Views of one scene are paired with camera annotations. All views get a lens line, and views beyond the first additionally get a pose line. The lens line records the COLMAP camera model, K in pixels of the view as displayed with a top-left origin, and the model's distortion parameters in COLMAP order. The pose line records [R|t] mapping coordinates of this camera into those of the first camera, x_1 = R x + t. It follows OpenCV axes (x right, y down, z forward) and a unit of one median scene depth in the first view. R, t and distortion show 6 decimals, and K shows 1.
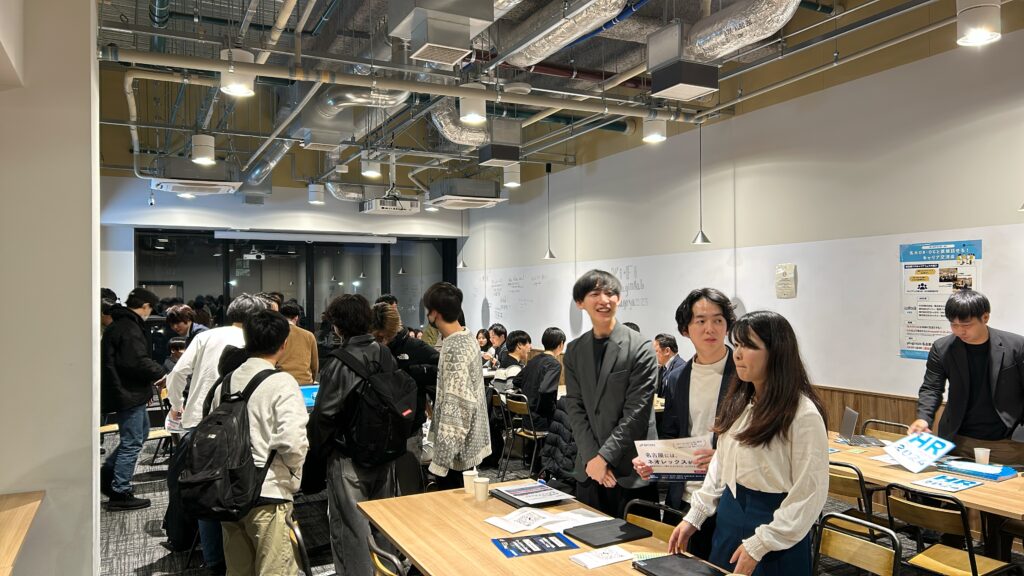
lens RADIAL K [[732.6, 0, 518.0], [0, 732.6, 286.6], [0, 0, 1]] dist [0.057792, -0.007734]
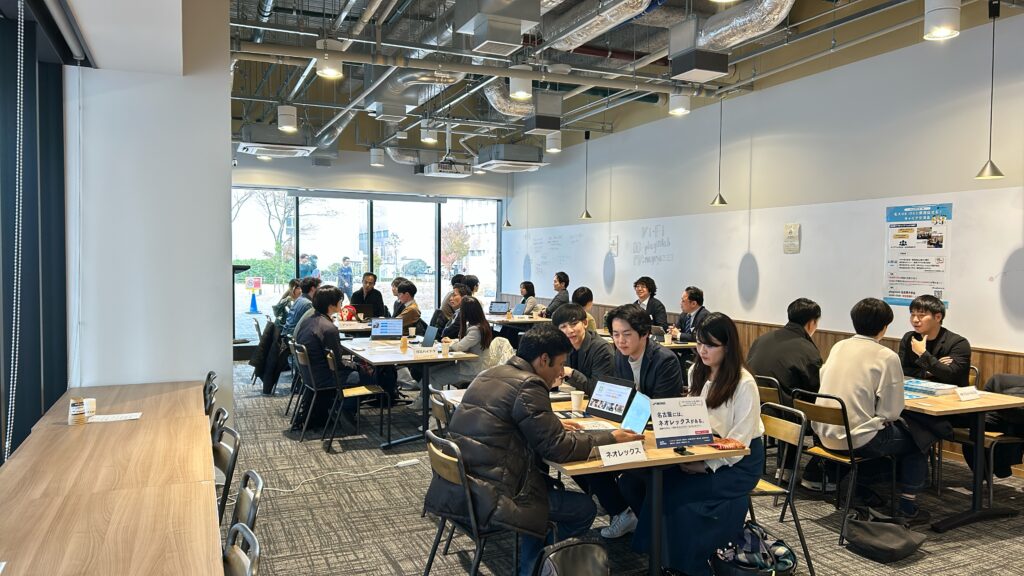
lens RADIAL K [[732.6, 0, 515.1], [0, 732.6, 287.4], [0, 0, 1]] dist [0.057792, -0.007734]
pose [[0.998057, 0.019678, -0.059122, 0.004210], [-0.016690, 0.998579, 0.050607, 0.014609], [0.060033, -0.049522, 0.996967, -0.146023]]
